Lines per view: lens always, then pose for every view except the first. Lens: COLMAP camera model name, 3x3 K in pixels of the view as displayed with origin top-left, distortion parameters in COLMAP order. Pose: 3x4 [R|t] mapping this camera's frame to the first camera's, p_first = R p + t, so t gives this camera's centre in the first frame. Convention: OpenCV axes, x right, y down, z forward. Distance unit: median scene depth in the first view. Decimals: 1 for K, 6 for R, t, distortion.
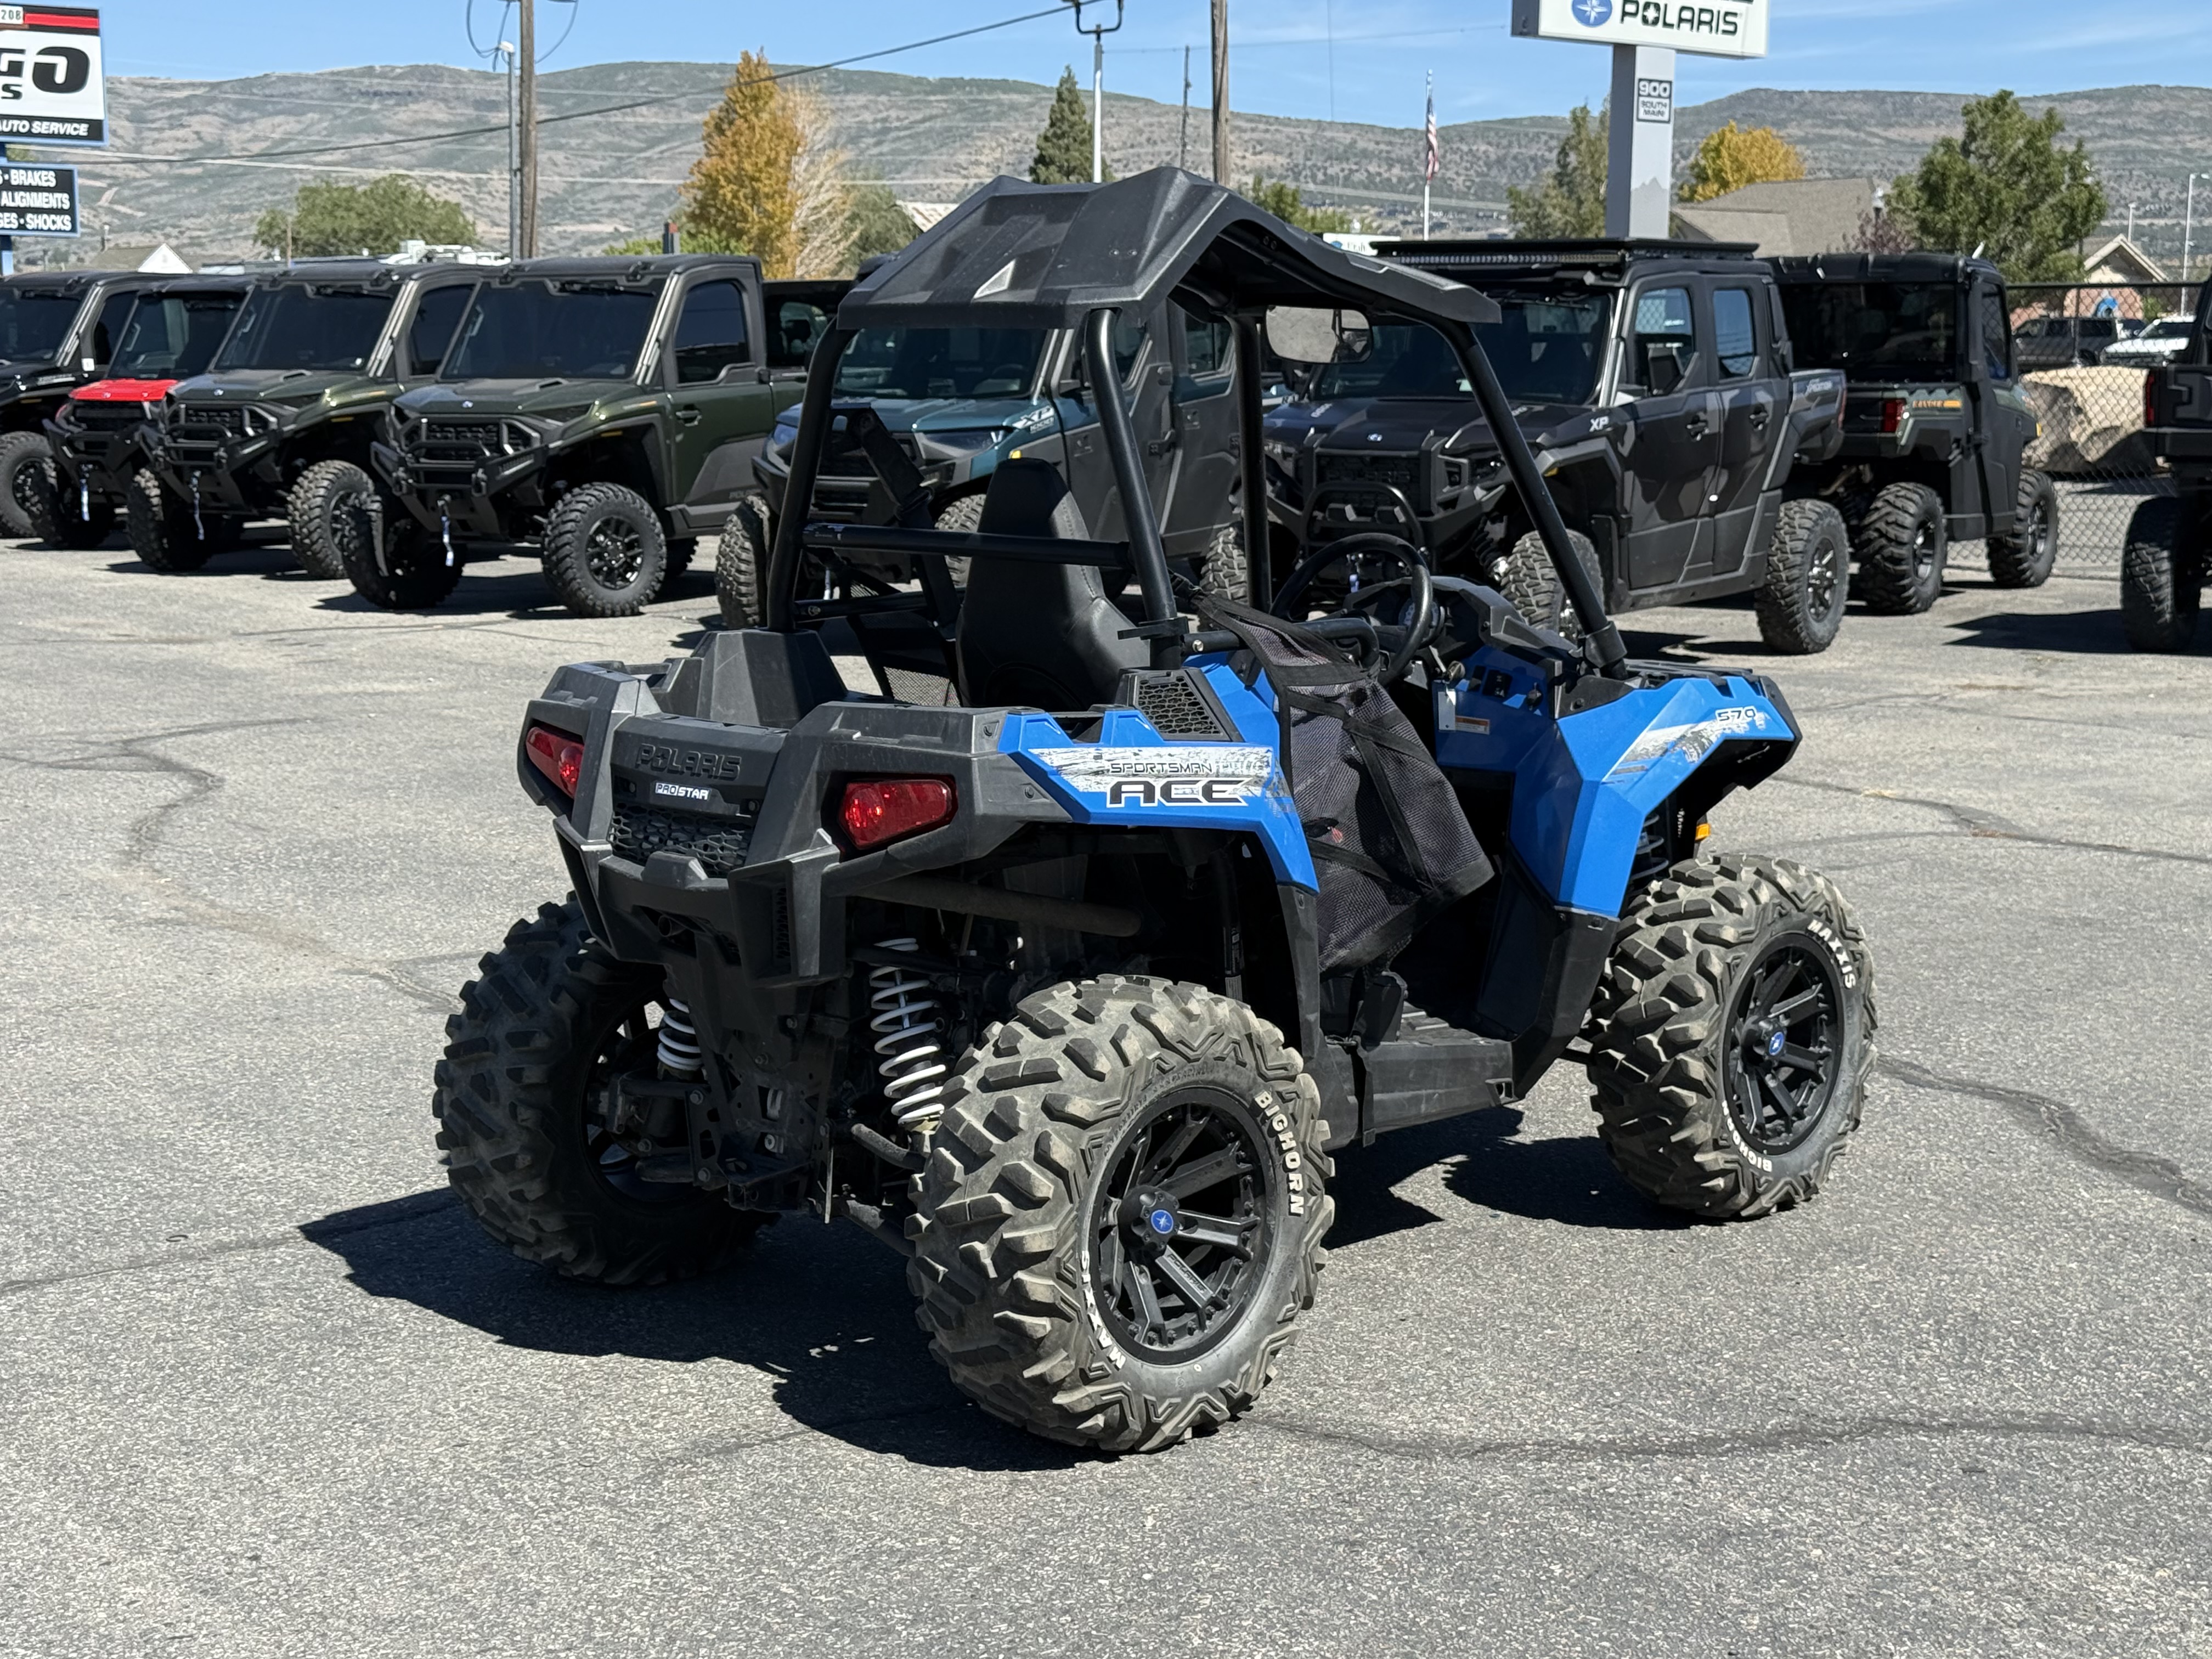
lens RADIAL K [[3218.0, 0, 1106.0], [0, 3218.0, 829.5], [0, 0, 1]] dist [0.154038, -0.131914]
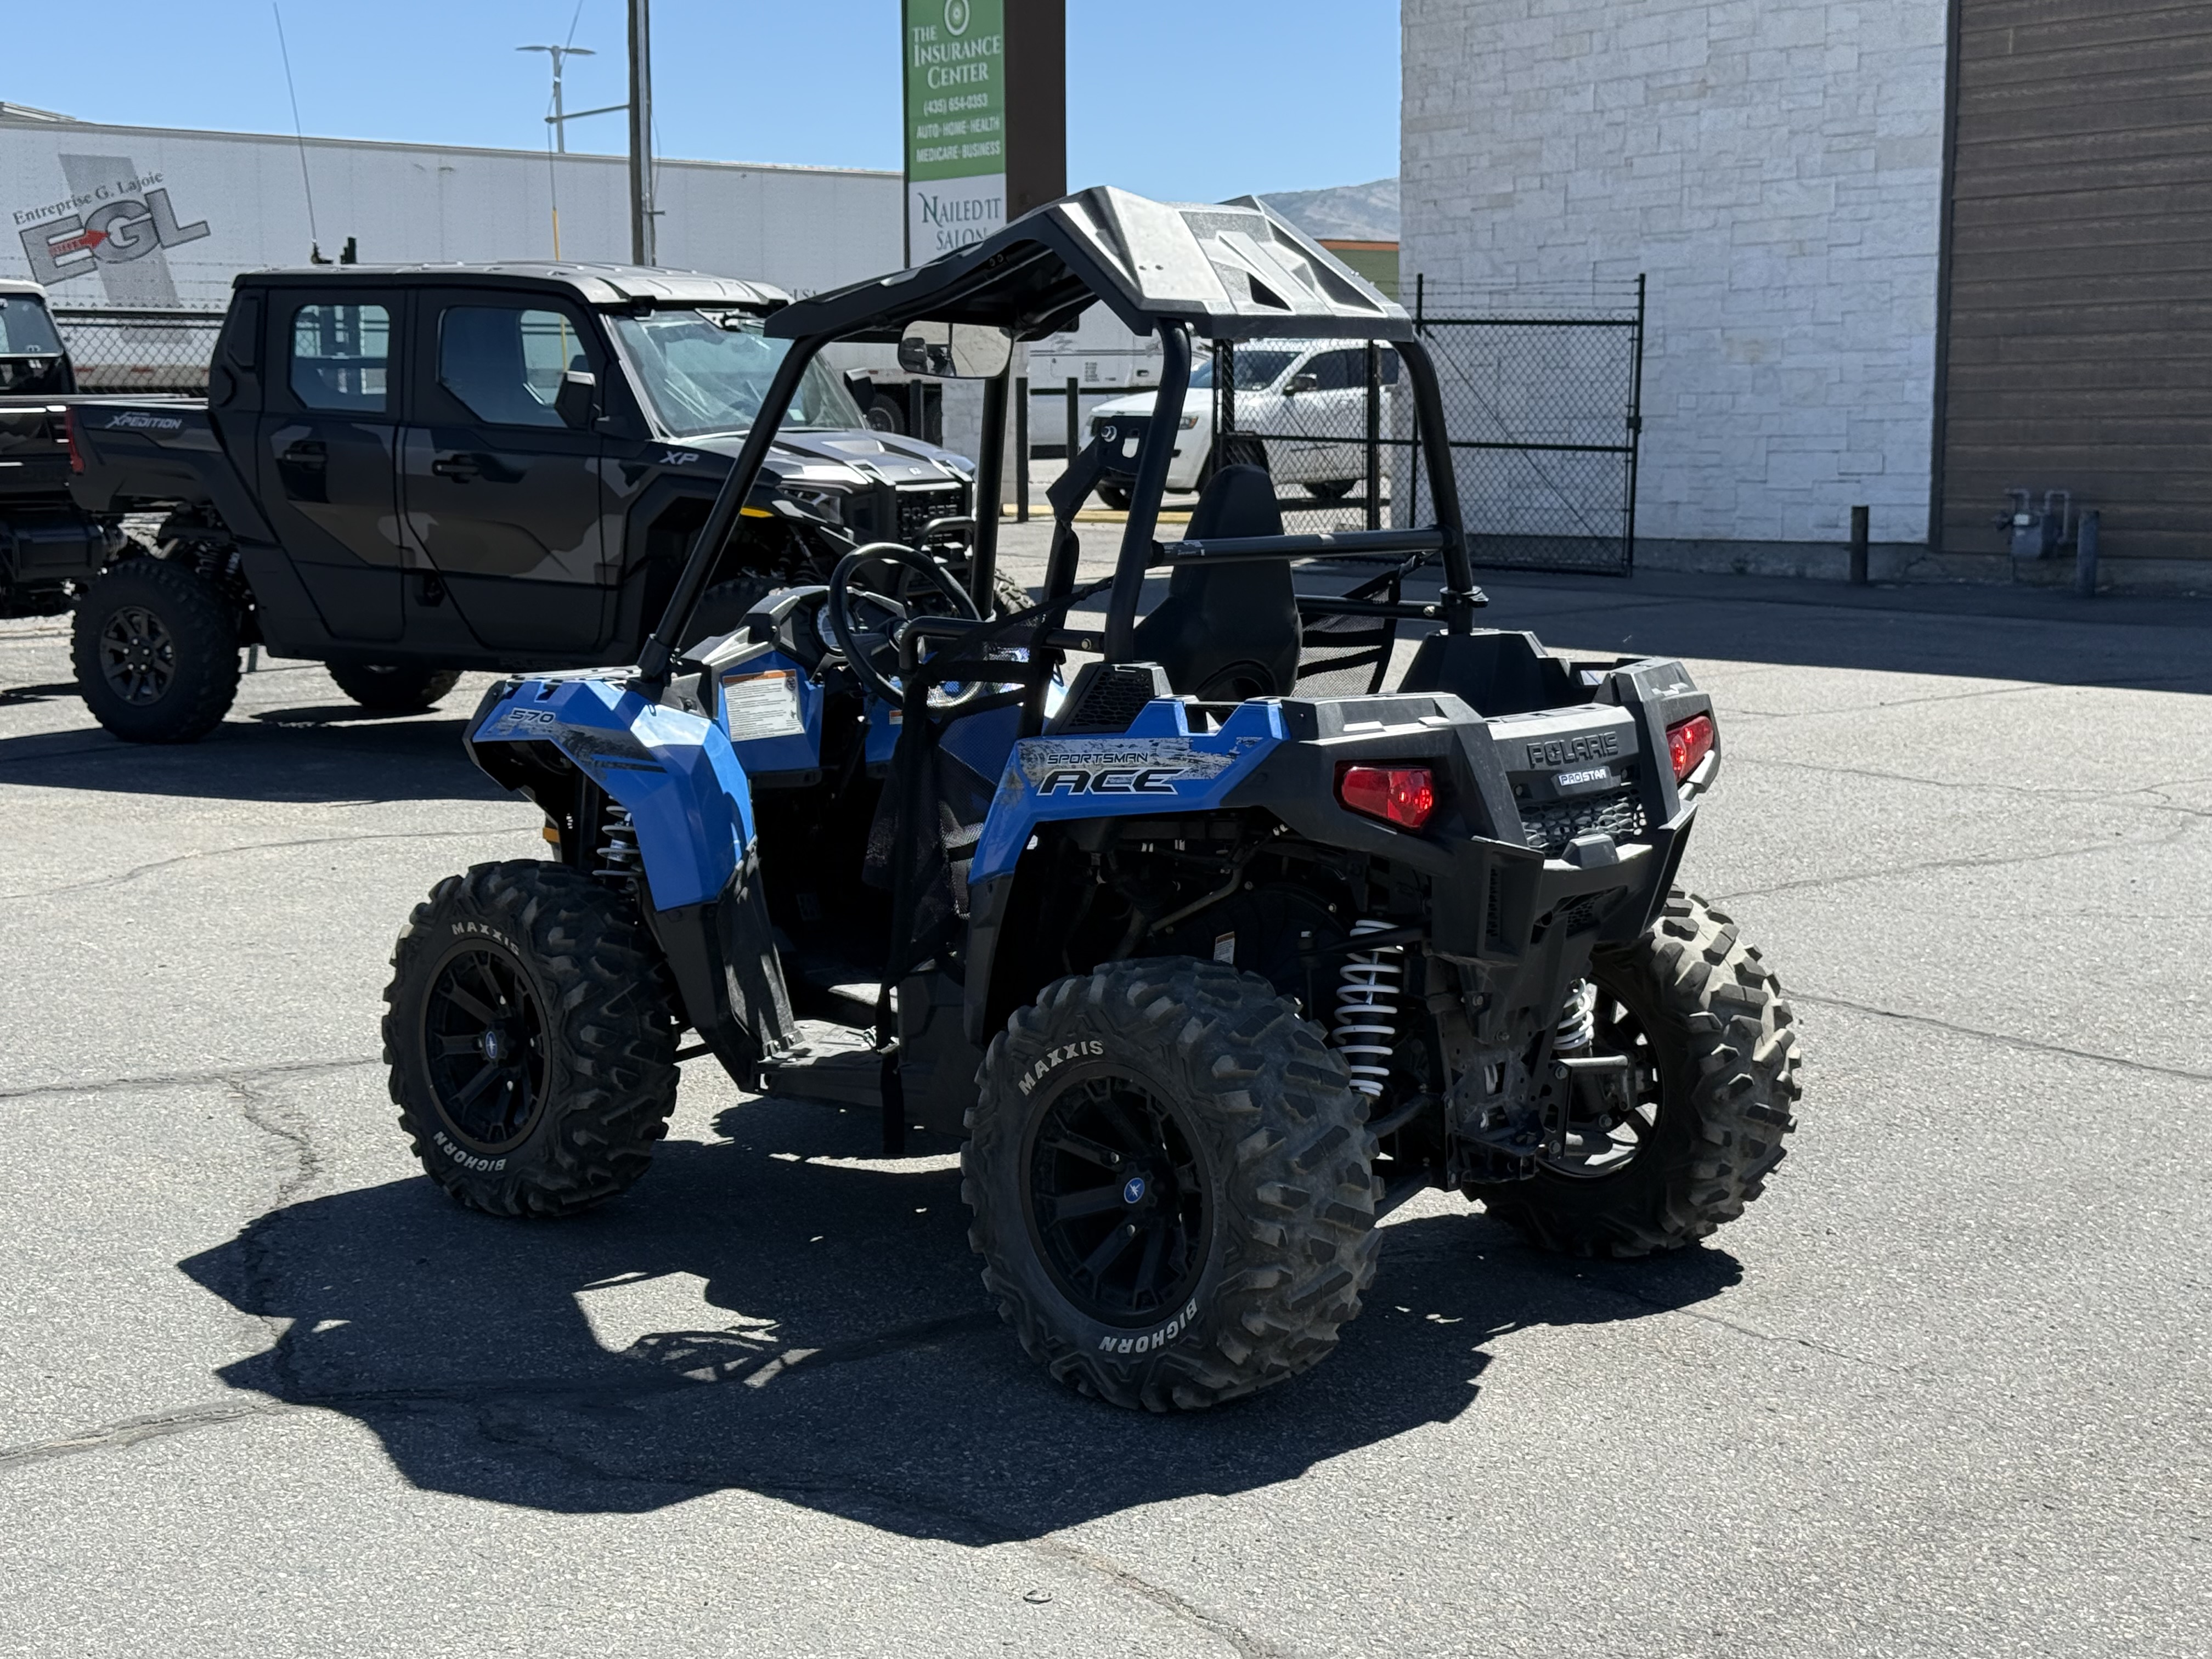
lens RADIAL K [[3219.2, 0, 1117.3], [0, 3219.2, 822.5], [0, 0, 1]] dist [0.196374, -0.450365]
pose [[-0.028895, -0.132987, 0.990697, -0.945092], [0.152588, 0.978908, 0.135855, -0.131666], [-0.987867, 0.155094, -0.007993, 0.936391]]
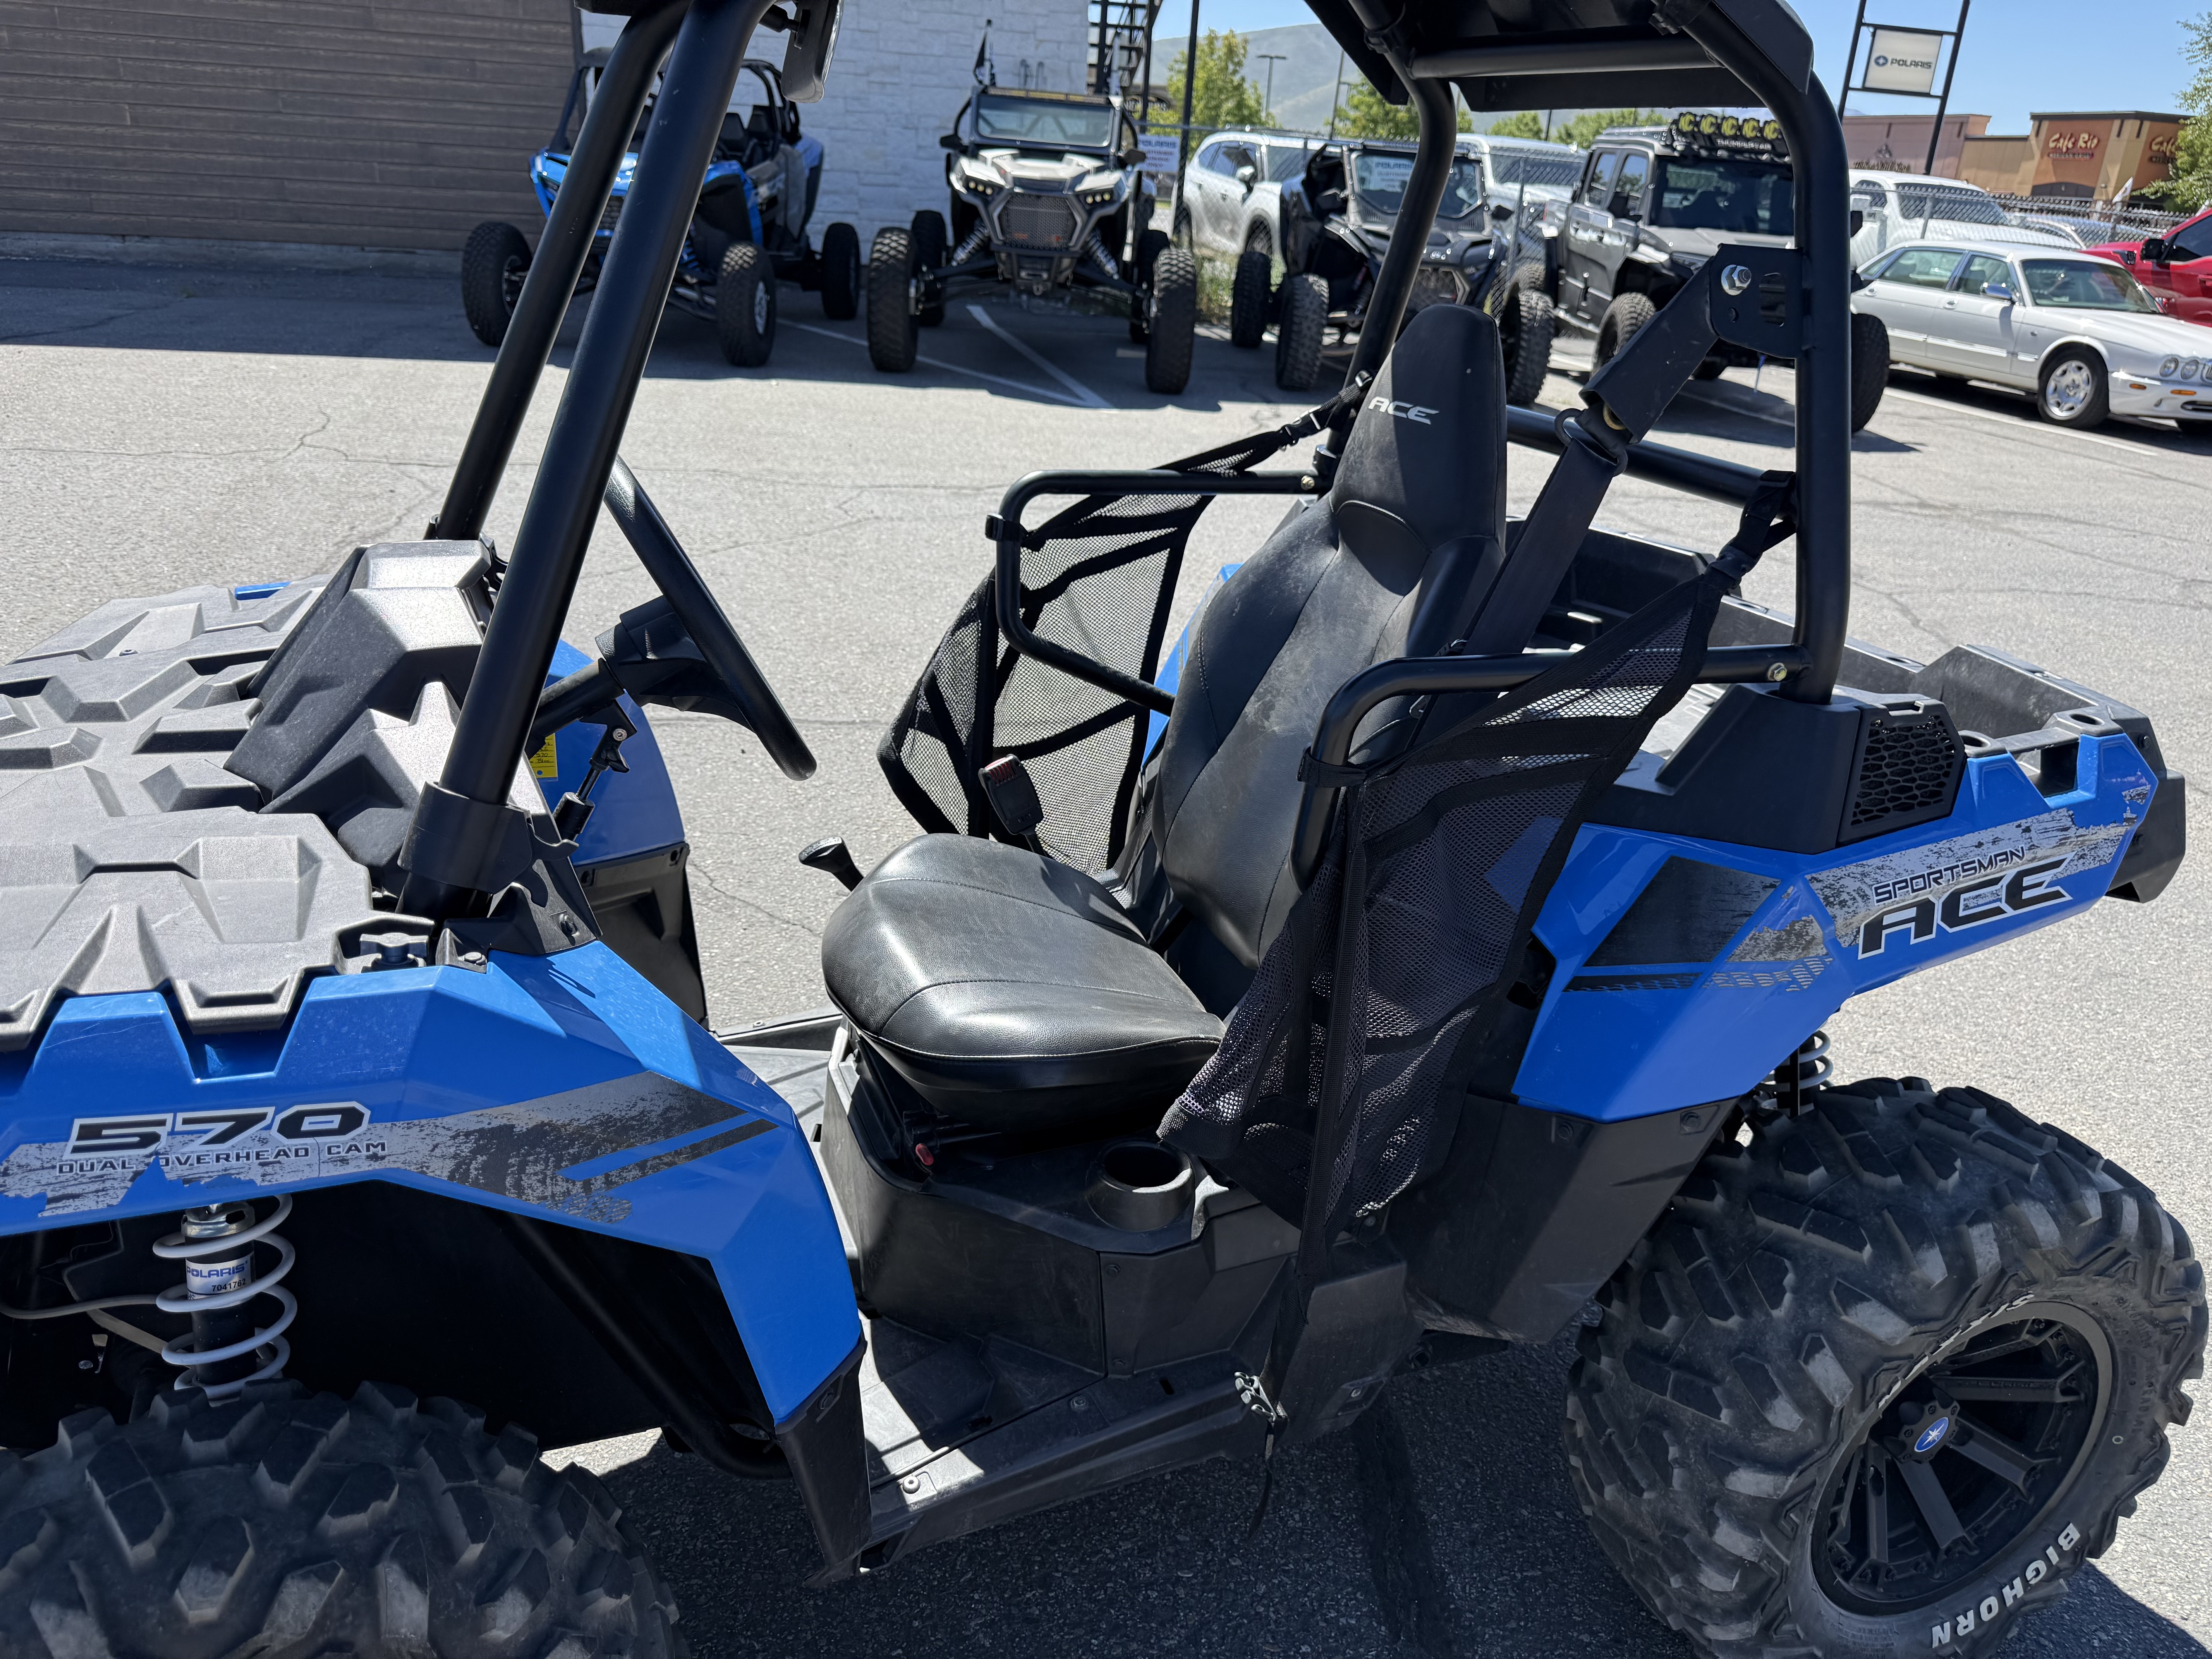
lens RADIAL K [[1577.5, 0, 1106.5], [0, 1577.5, 837.5], [0, 0, 1]] dist [0.009784, -0.017142]
pose [[-0.910274, -0.216451, 0.352917, -0.084861], [-0.007484, 0.860906, 0.508708, -0.163683], [-0.413939, 0.460423, -0.785280, 1.175408]]
